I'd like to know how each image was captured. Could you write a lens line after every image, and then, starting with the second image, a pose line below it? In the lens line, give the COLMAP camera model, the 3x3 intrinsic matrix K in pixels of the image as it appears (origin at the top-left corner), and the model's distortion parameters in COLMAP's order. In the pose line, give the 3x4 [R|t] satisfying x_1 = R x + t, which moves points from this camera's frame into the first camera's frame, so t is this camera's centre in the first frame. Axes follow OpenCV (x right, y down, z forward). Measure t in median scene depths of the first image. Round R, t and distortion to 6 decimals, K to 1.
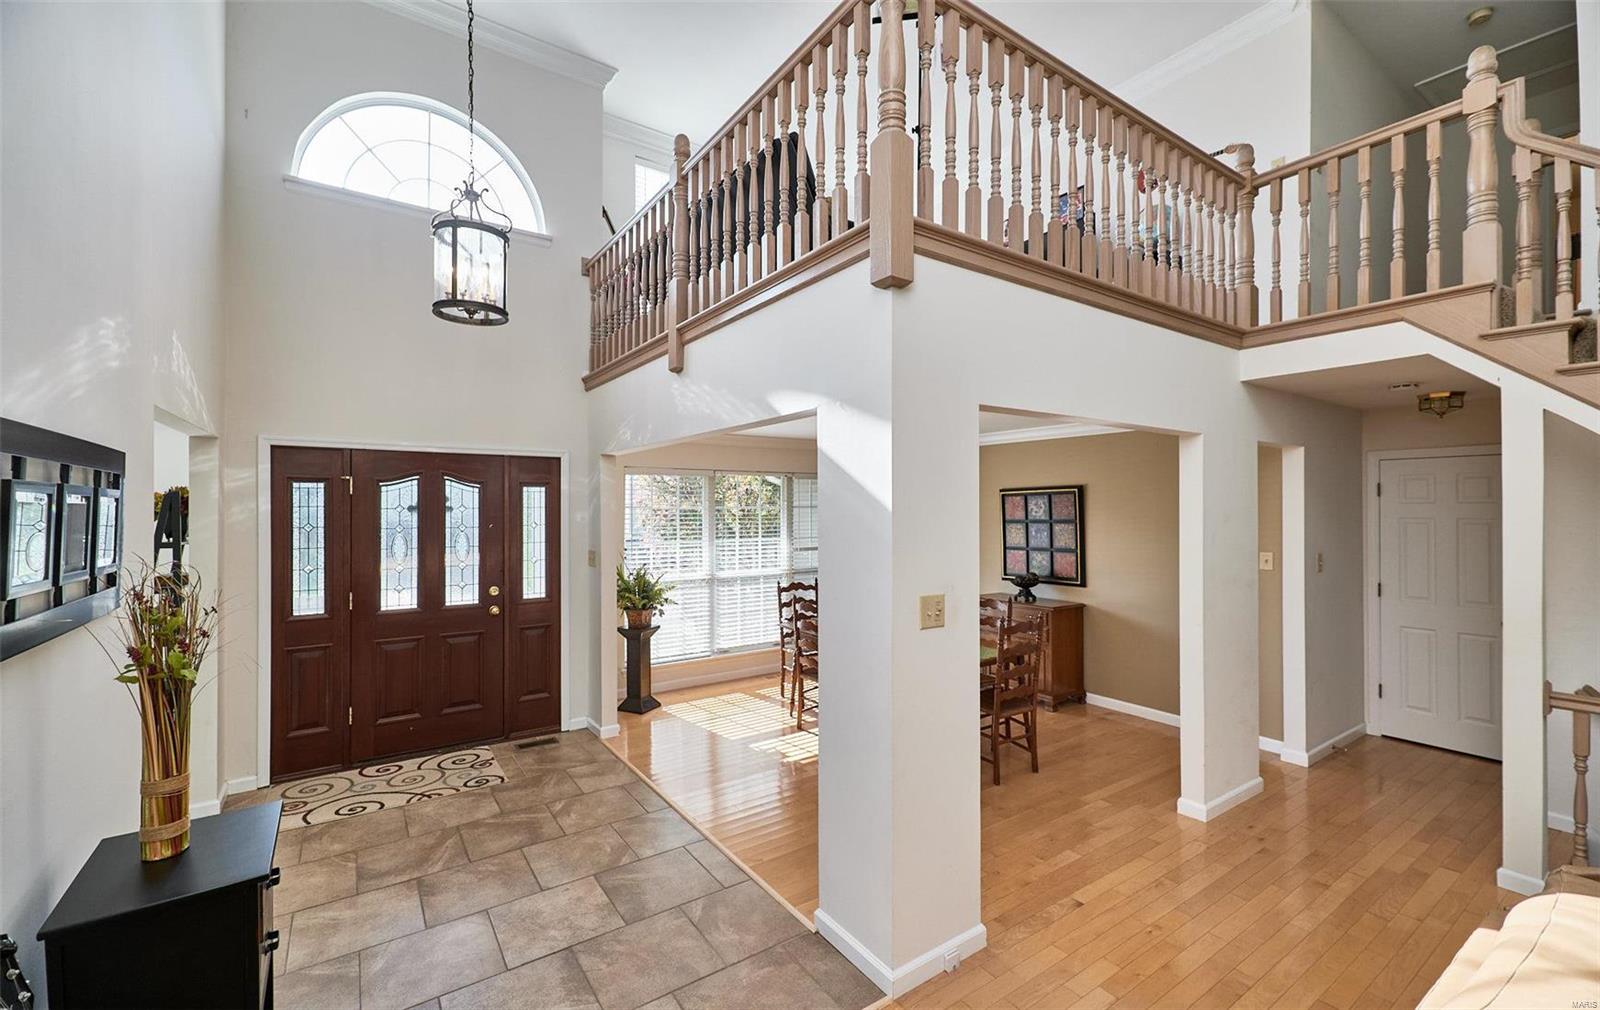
lens RADIAL K [[659.7, 0, 799.2], [0, 659.7, 504.7], [0, 0, 1]] dist [0.004898, 0.000841]
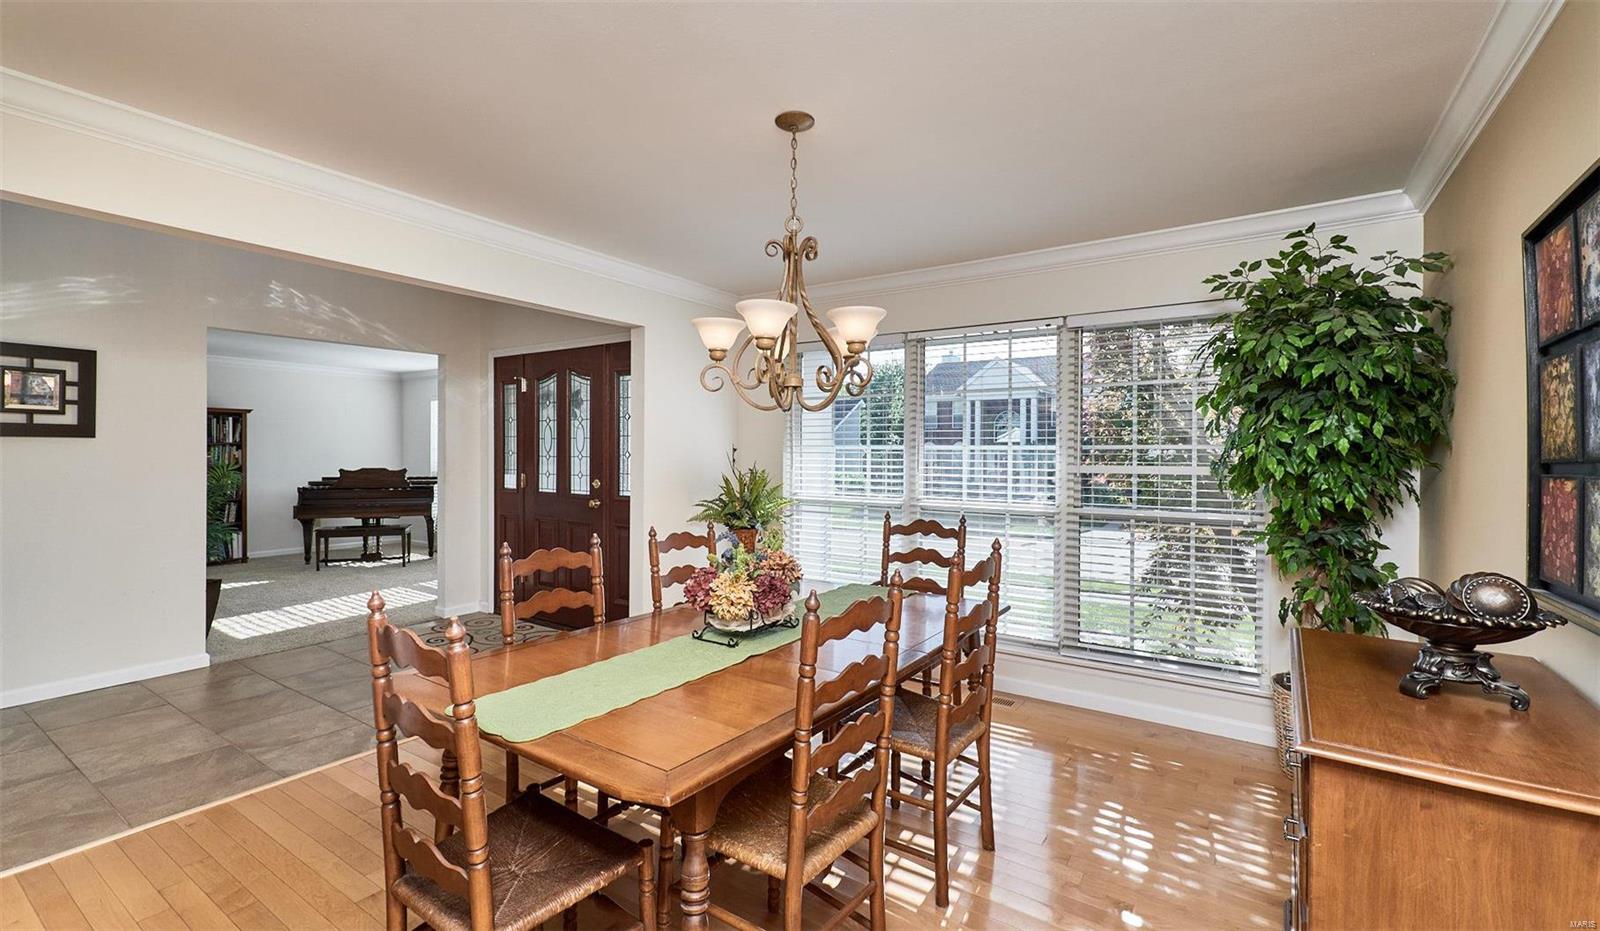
lens RADIAL K [[687.8, 0, 792.3], [0, 687.8, 461.2], [0, 0, 1]] dist [0.018785, 0.000270]
pose [[0.351831, 0.011888, -0.935988, 0.480066], [-0.002482, 0.999928, 0.011767, 0.065985], [0.936060, -0.001817, 0.351835, 0.722914]]
